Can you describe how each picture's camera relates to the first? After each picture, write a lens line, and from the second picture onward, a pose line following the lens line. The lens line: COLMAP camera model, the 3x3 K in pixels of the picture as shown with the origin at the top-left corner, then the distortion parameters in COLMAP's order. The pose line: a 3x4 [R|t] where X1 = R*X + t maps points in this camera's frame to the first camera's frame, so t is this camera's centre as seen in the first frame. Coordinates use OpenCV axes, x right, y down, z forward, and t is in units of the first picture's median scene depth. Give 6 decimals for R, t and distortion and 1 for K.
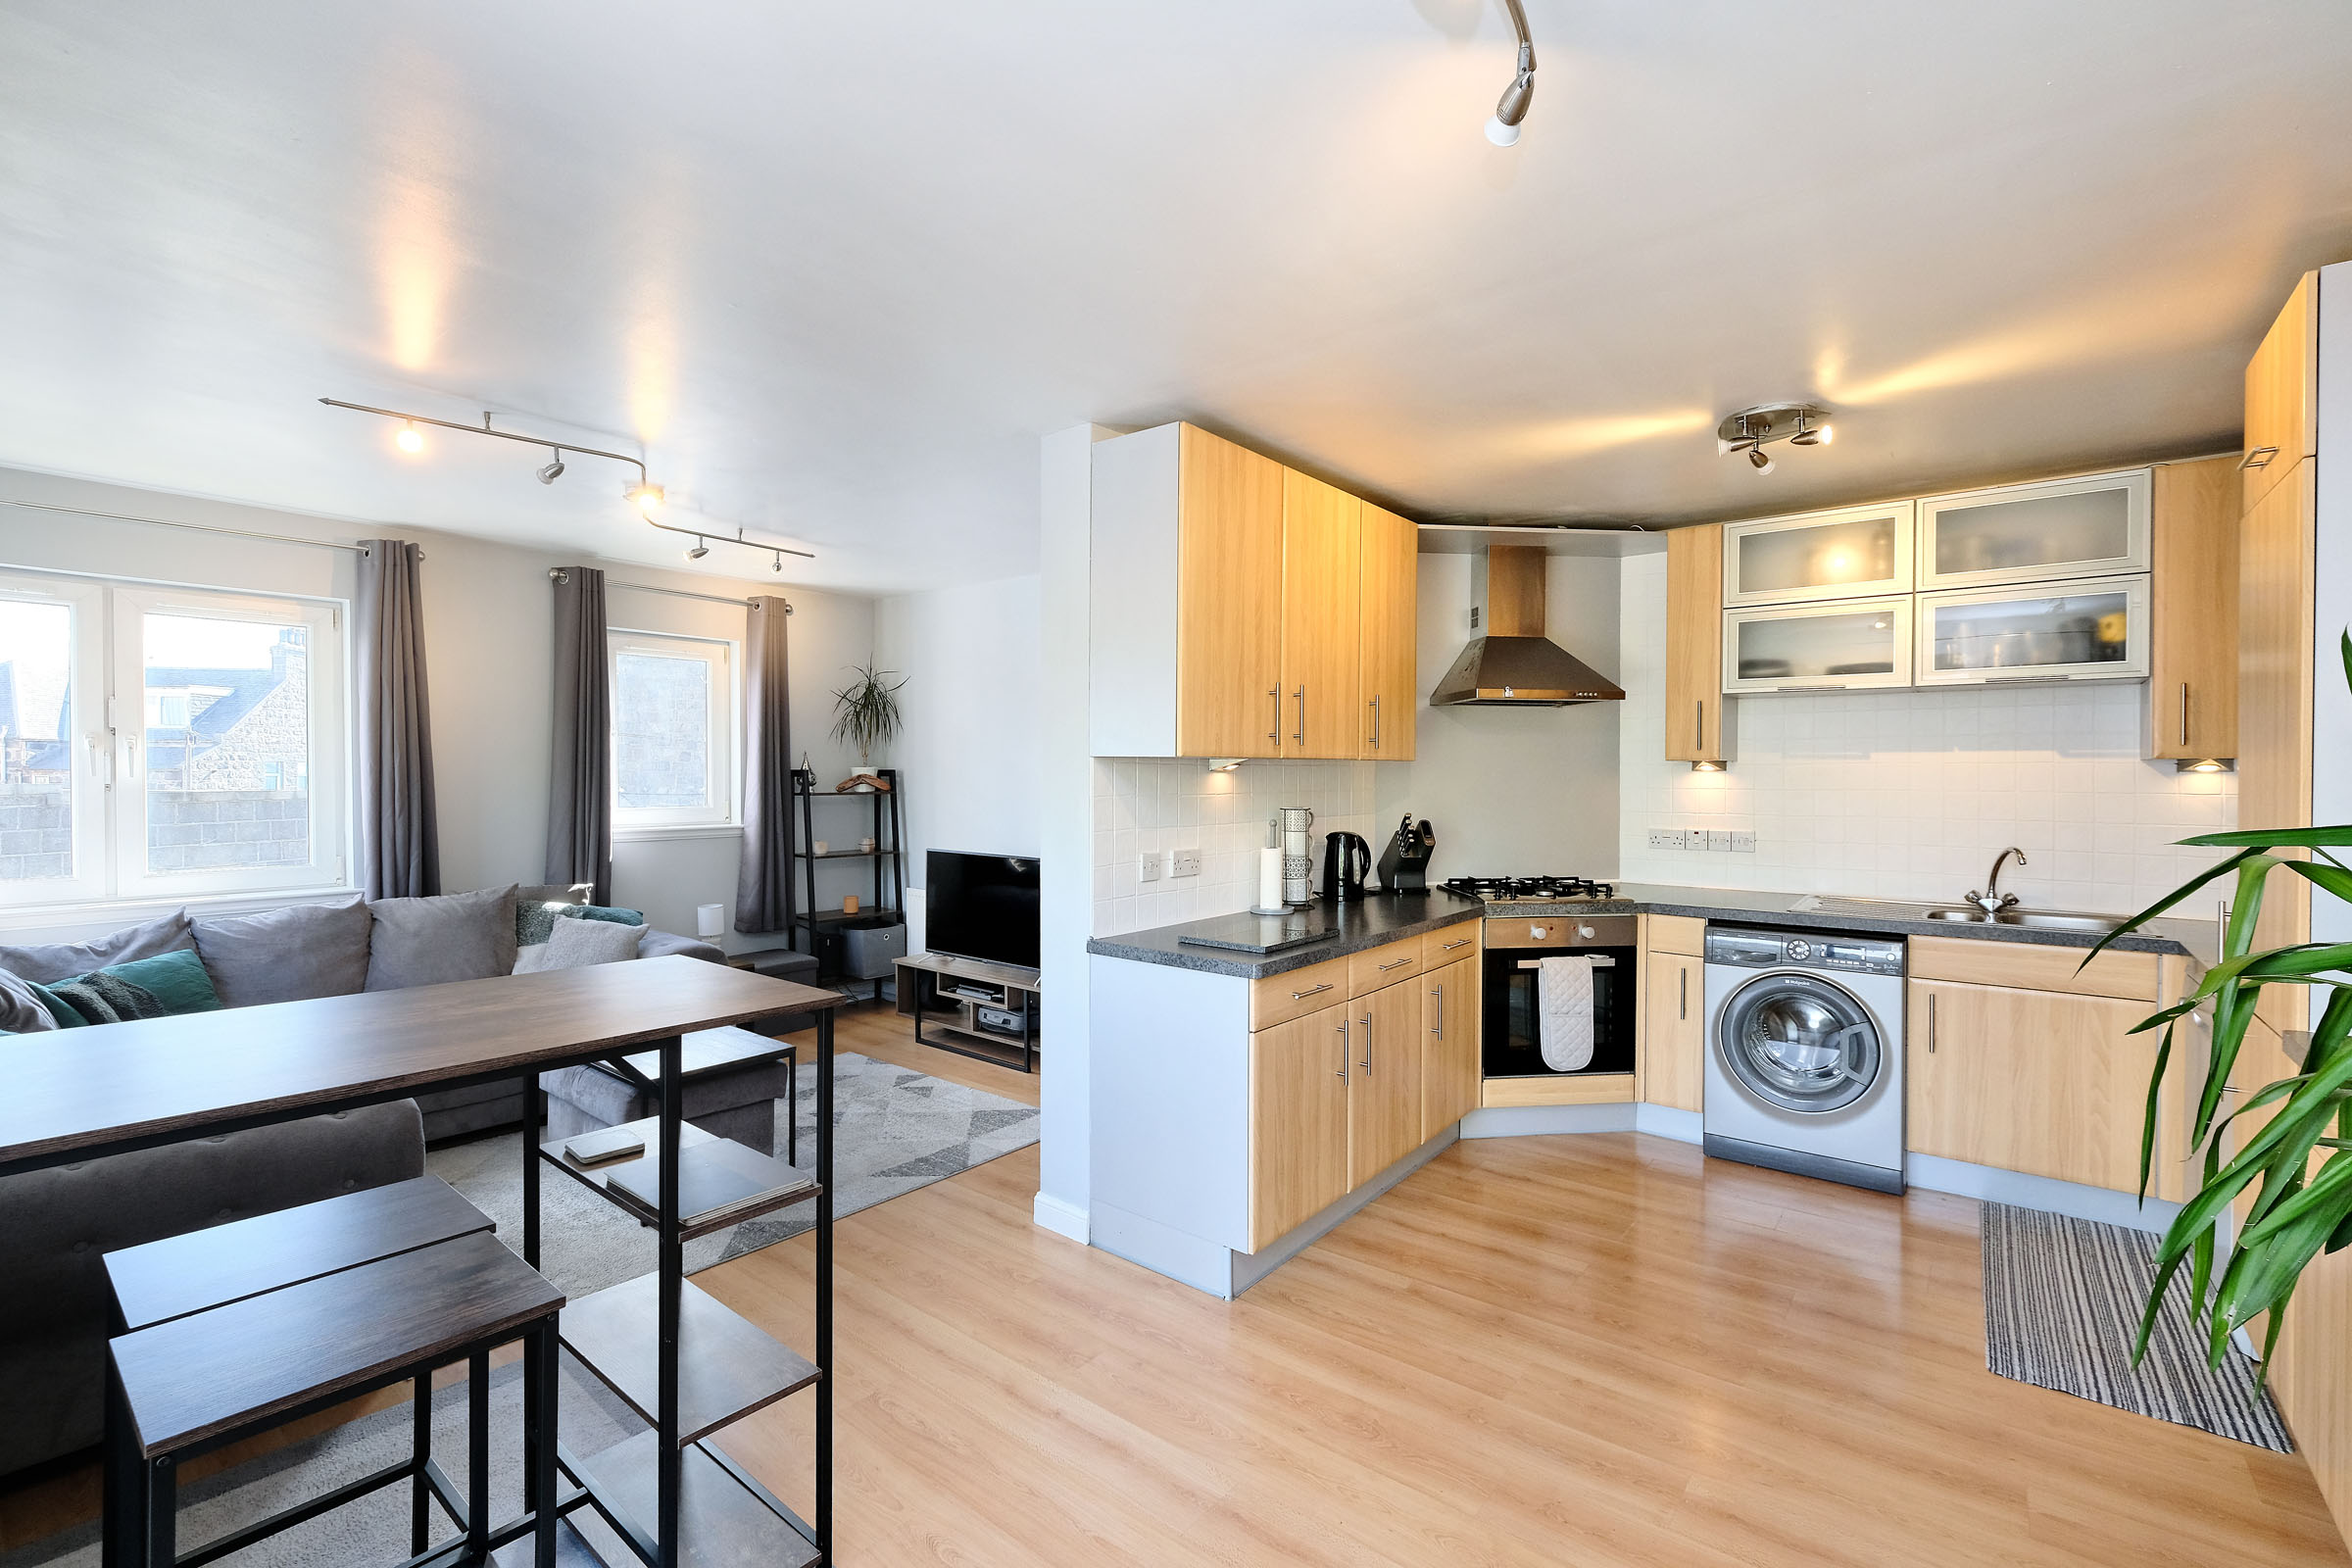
lens RADIAL K [[1018.3, 0, 1186.2], [0, 1018.3, 785.0], [0, 0, 1]] dist [-0.005613, -0.000334]
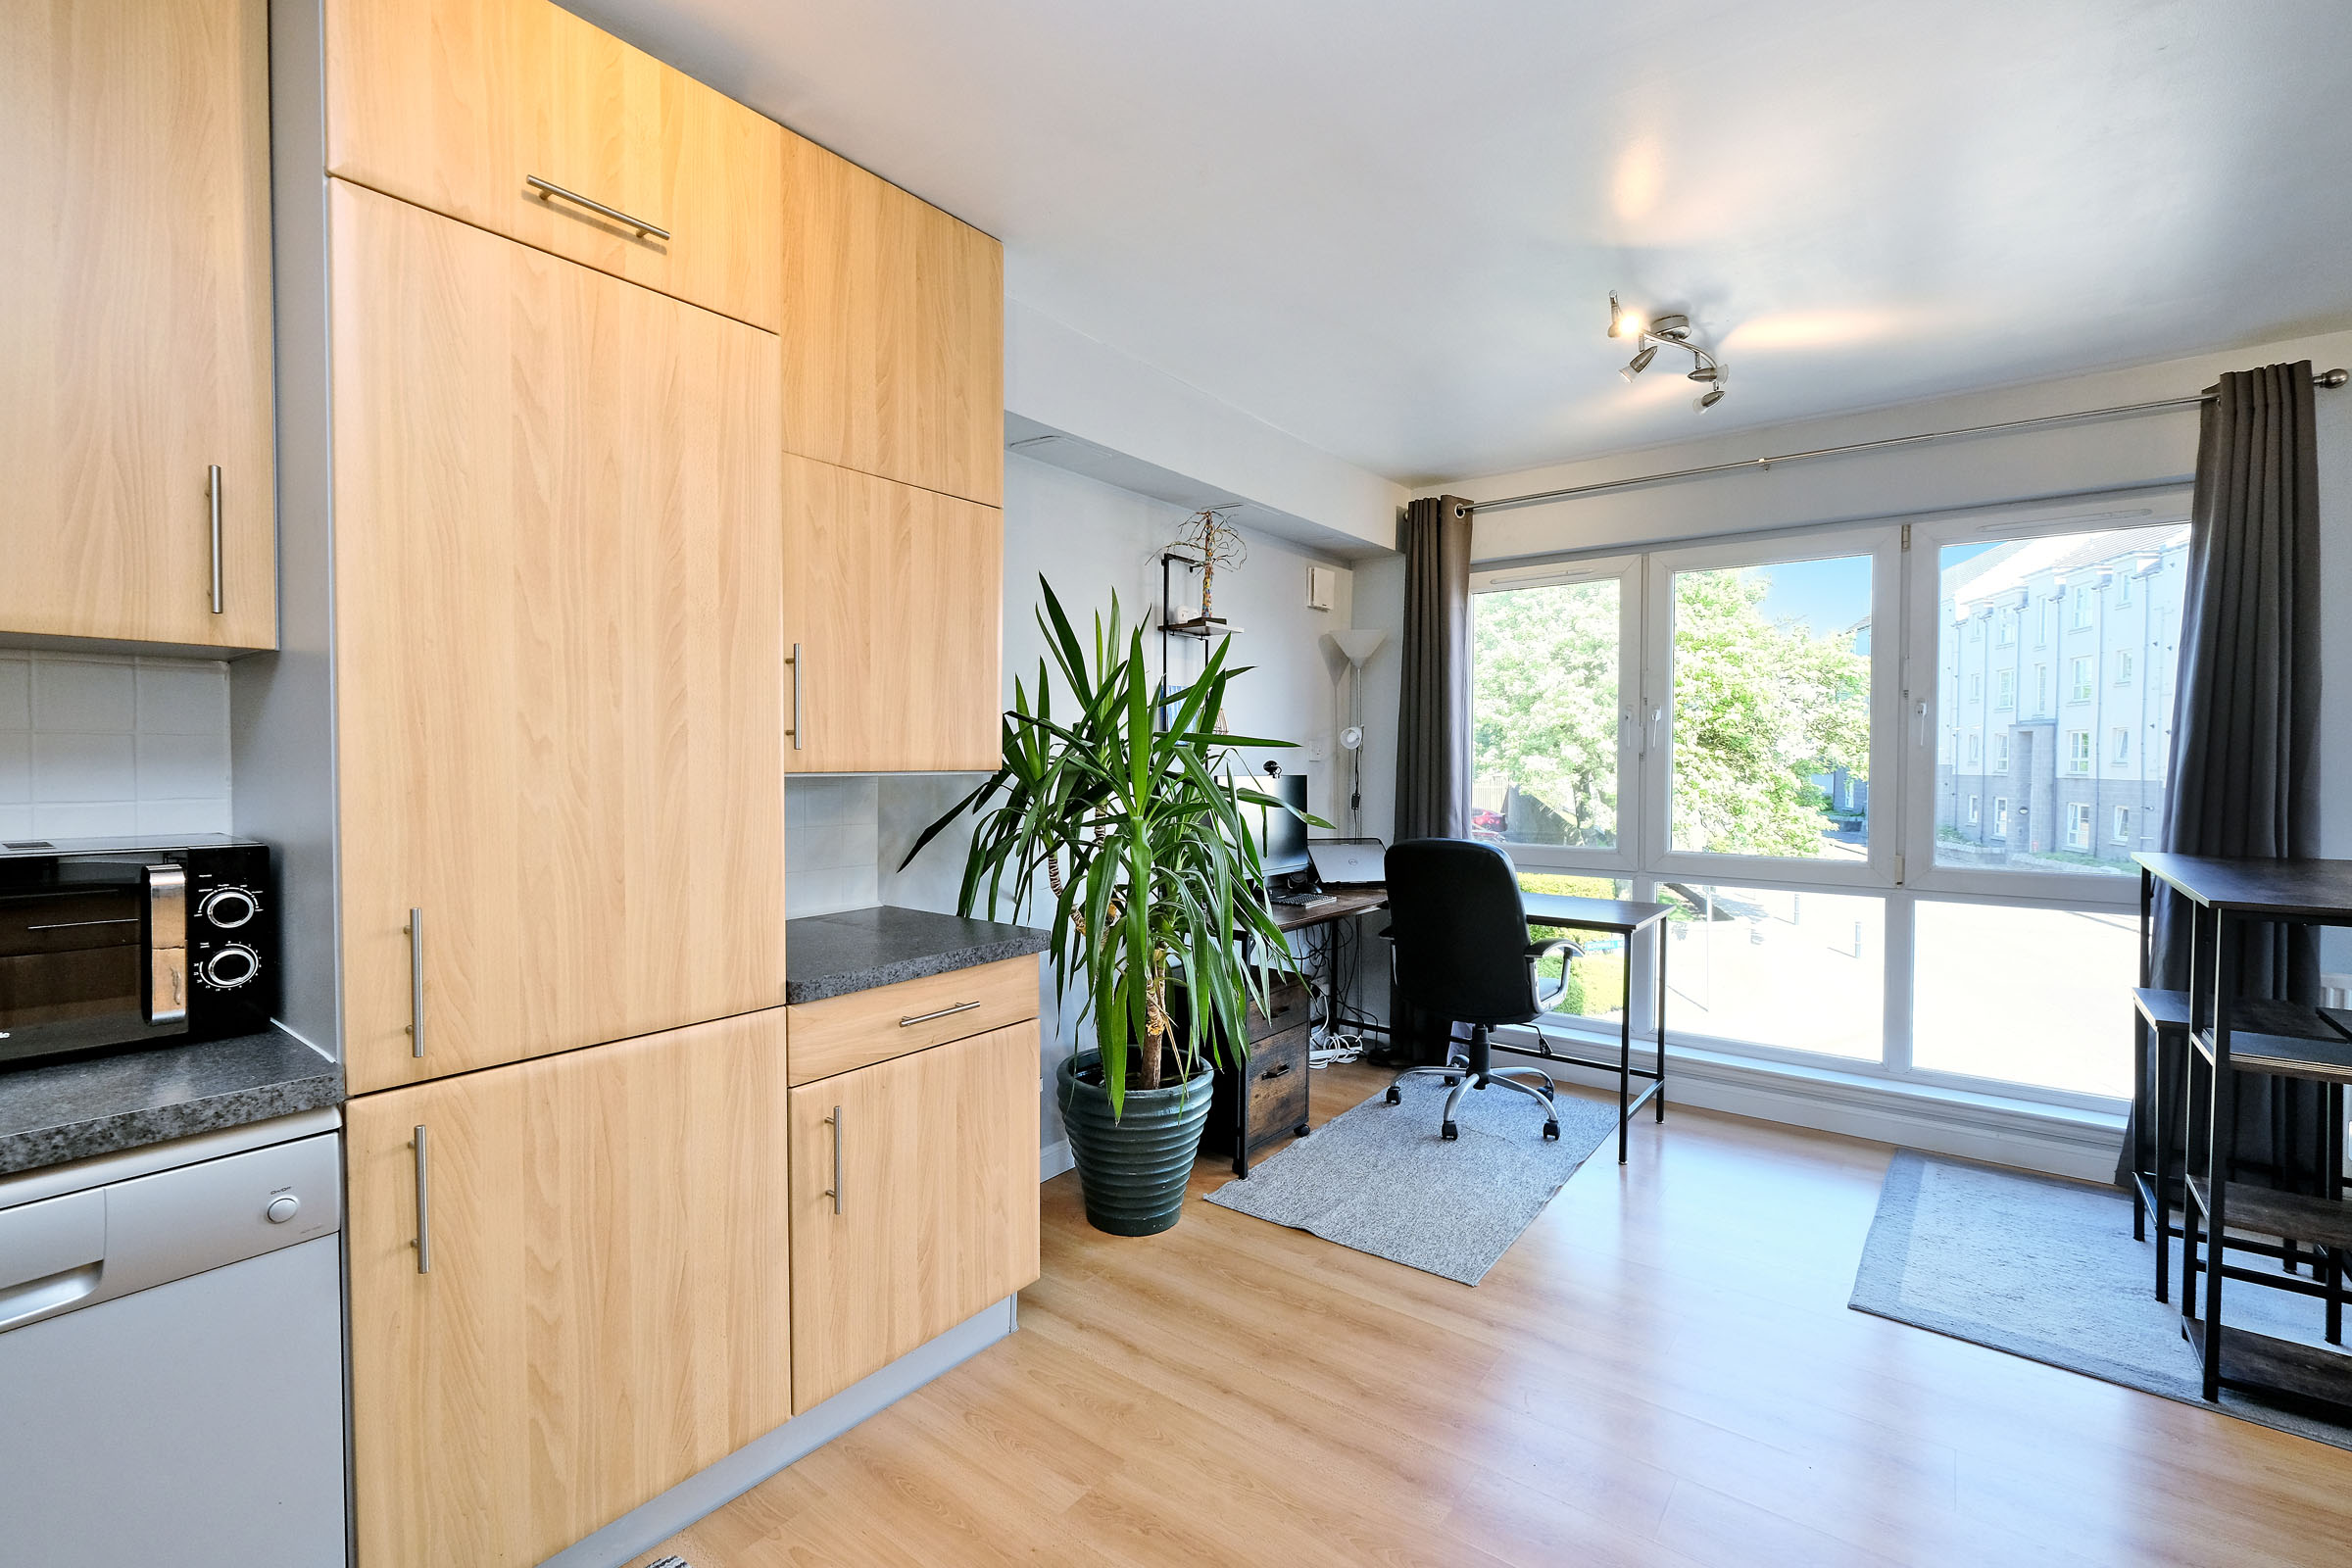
lens RADIAL K [[1018.3, 0, 1184.1], [0, 1018.3, 779.9], [0, 0, 1]] dist [-0.005613, -0.000334]
pose [[-0.999730, -0.004683, -0.022769, 0.478377], [-0.005621, 0.999131, 0.041302, 0.018237], [0.022556, 0.041419, -0.998887, 1.187592]]
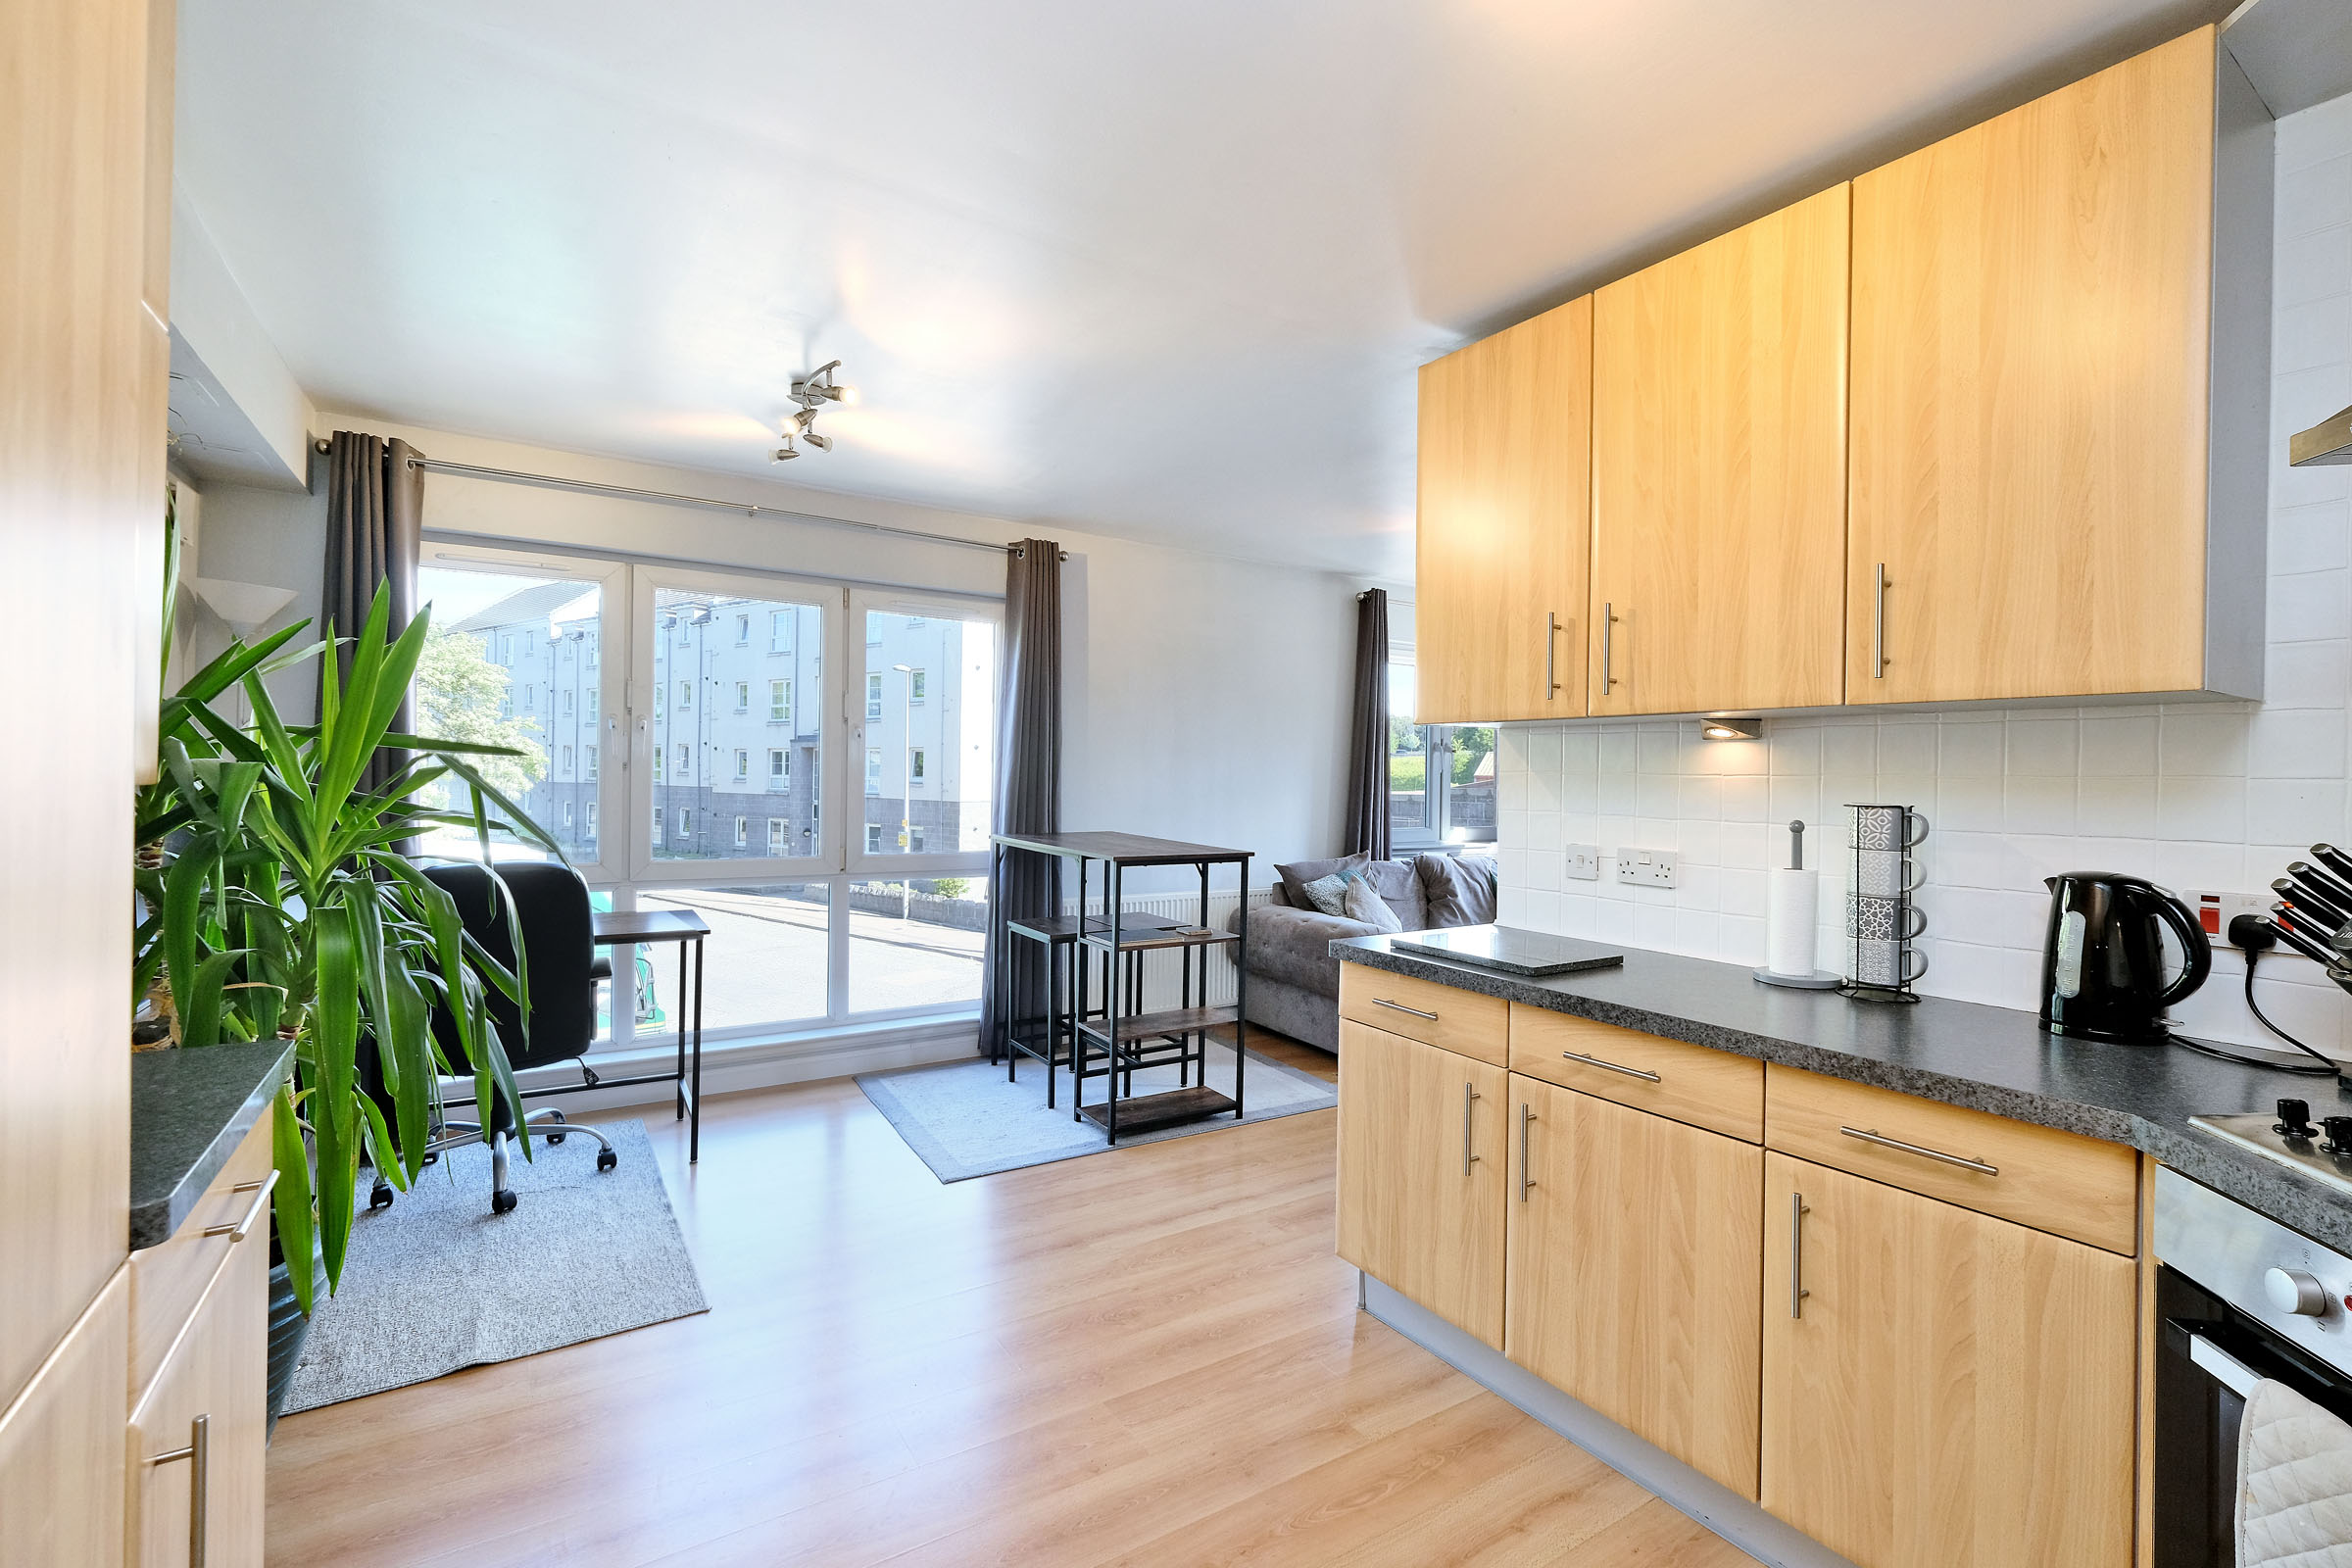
lens RADIAL K [[1018.3, 0, 1182.6], [0, 1018.3, 780.0], [0, 0, 1]] dist [-0.005613, -0.000334]
pose [[-0.315593, -0.005987, -0.948876, 0.859633], [-0.034907, 0.999376, 0.005304, 0.024112], [0.948252, 0.034797, -0.315605, 0.987881]]
